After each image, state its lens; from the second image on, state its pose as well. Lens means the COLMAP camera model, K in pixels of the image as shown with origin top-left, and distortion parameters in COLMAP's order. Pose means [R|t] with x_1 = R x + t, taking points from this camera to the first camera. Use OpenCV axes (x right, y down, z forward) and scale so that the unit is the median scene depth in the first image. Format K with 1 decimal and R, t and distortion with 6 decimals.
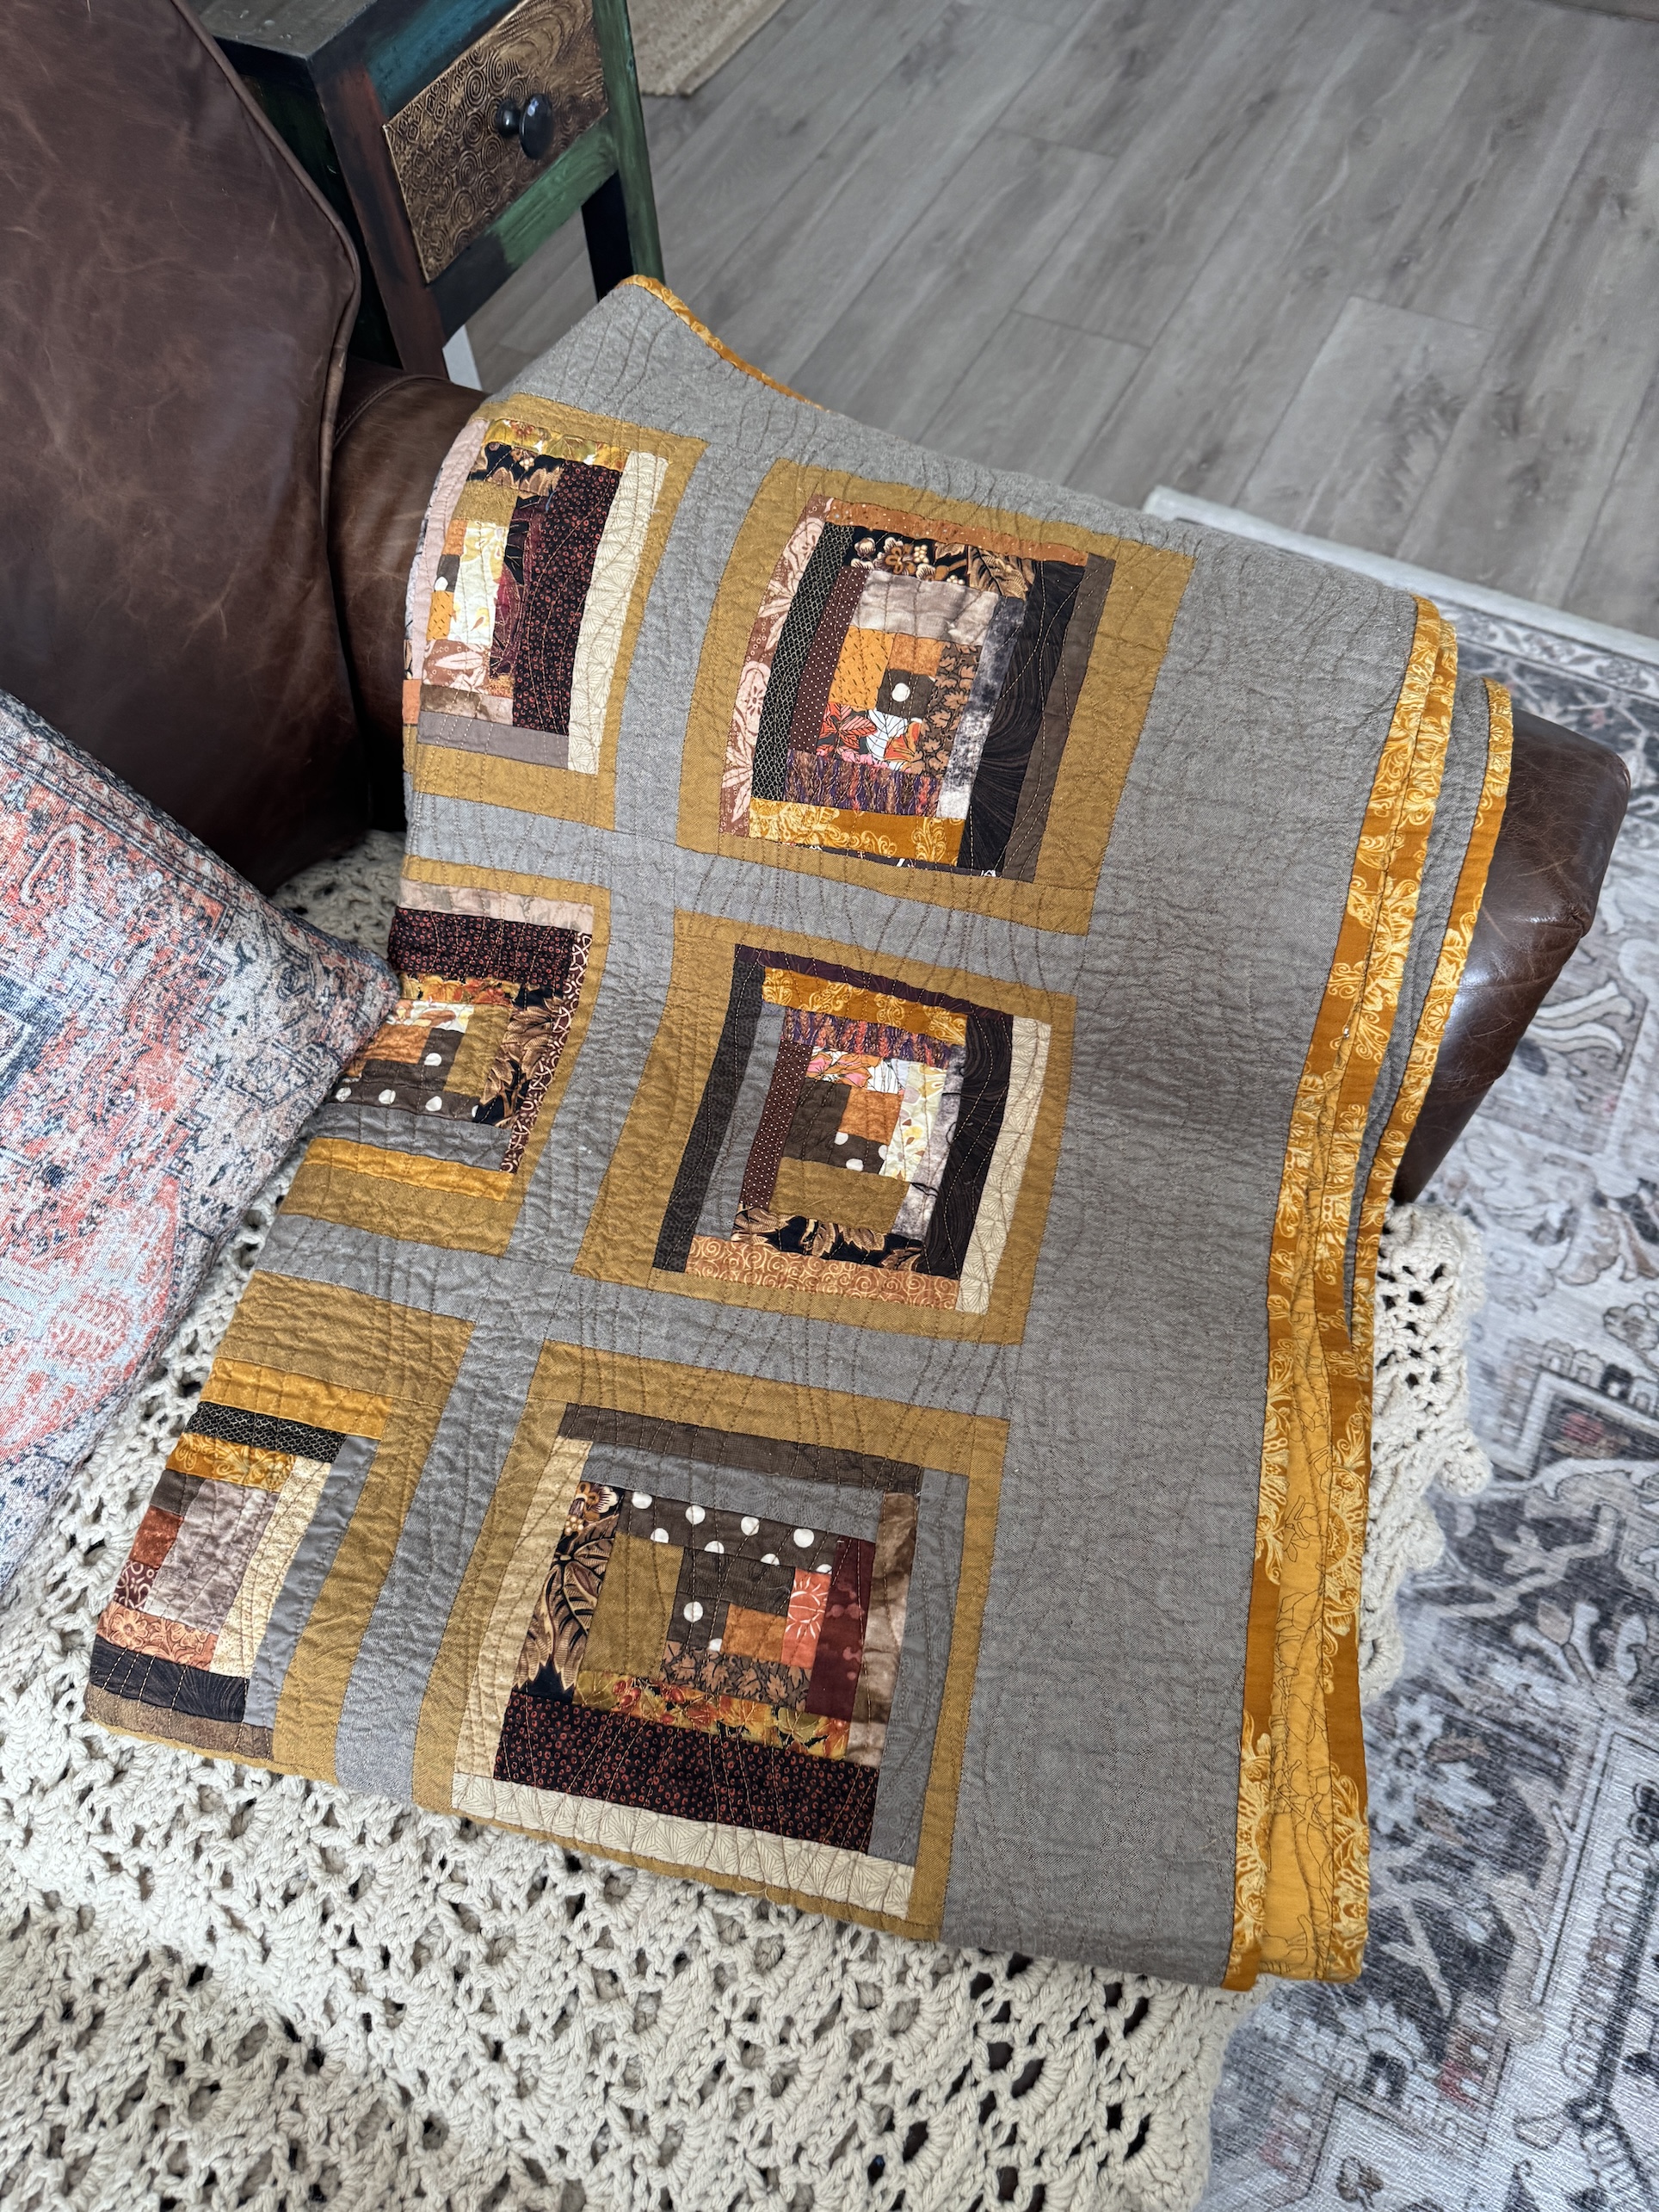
lens RADIAL K [[1547.4, 0, 829.5], [0, 1547.4, 1106.0], [0, 0, 1]] dist [-0.002080, -0.007348]
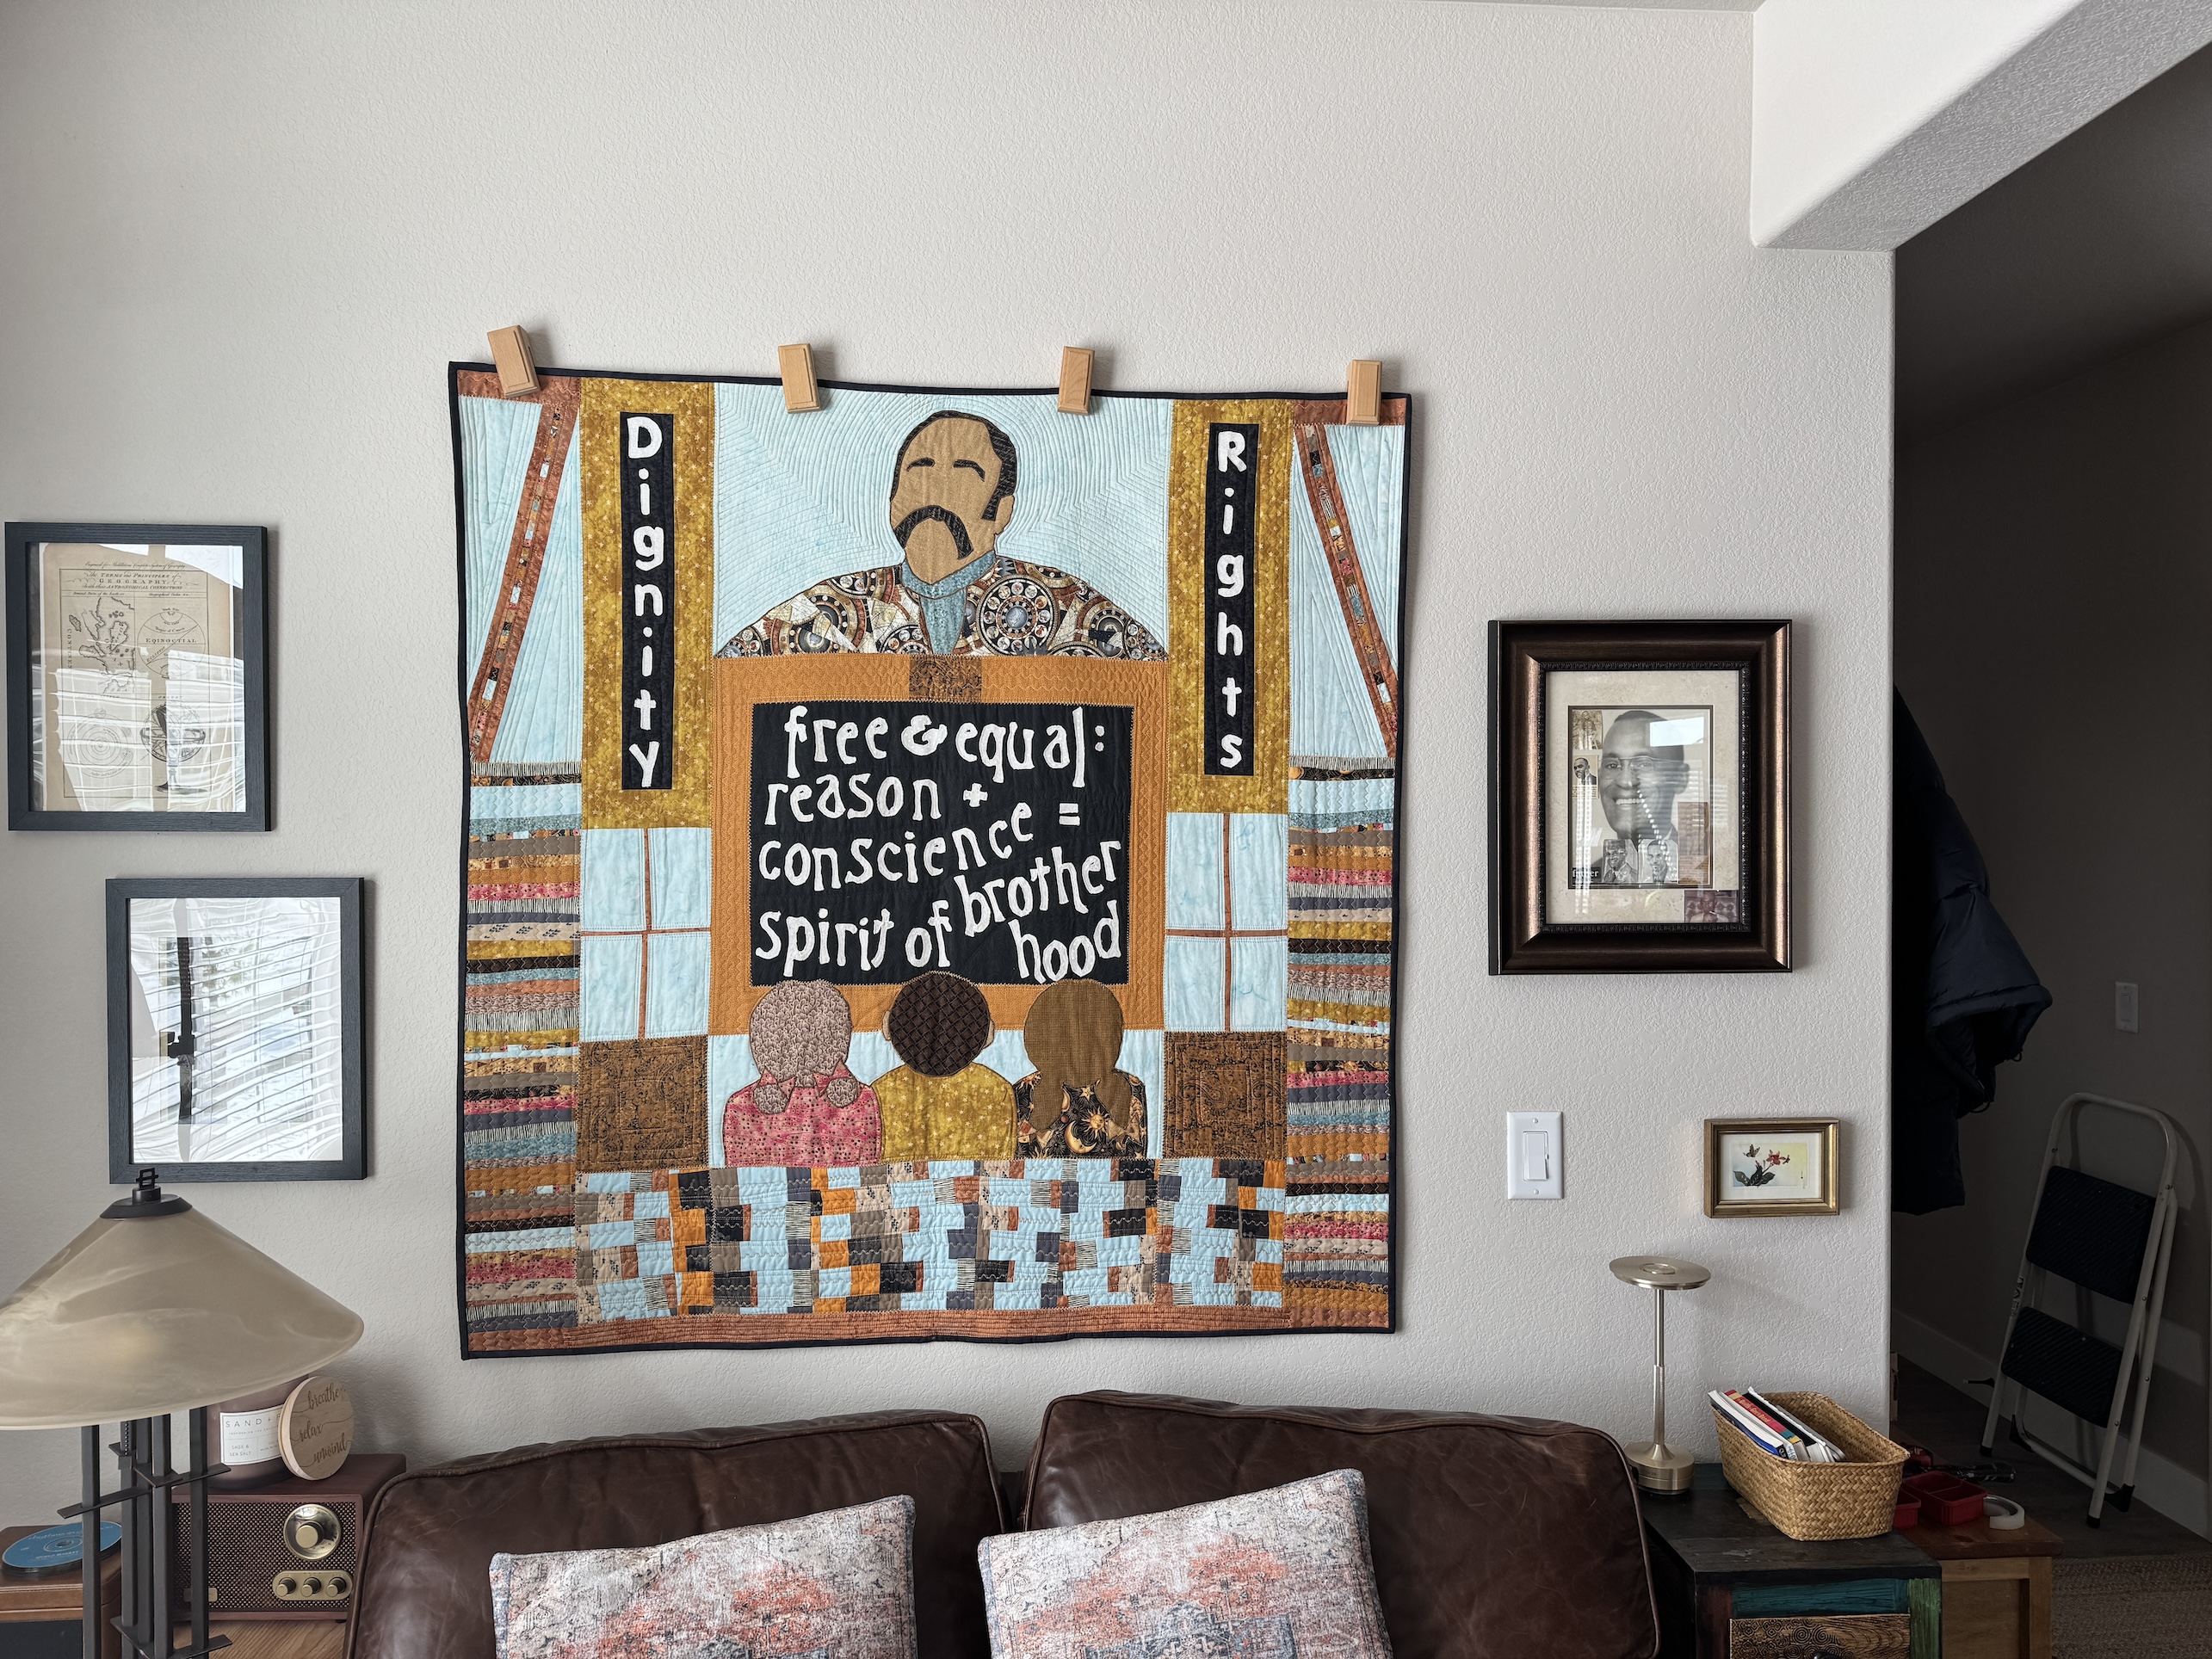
lens RADIAL K [[1547.4, 0, 1106.0], [0, 1547.4, 829.5], [0, 0, 1]] dist [-0.002080, -0.007348]
pose [[0.513550, 0.040527, -0.857102, 1.004557], [-0.763037, 0.478464, -0.434565, 0.381928], [0.392482, 0.877171, 0.276639, -0.806563]]
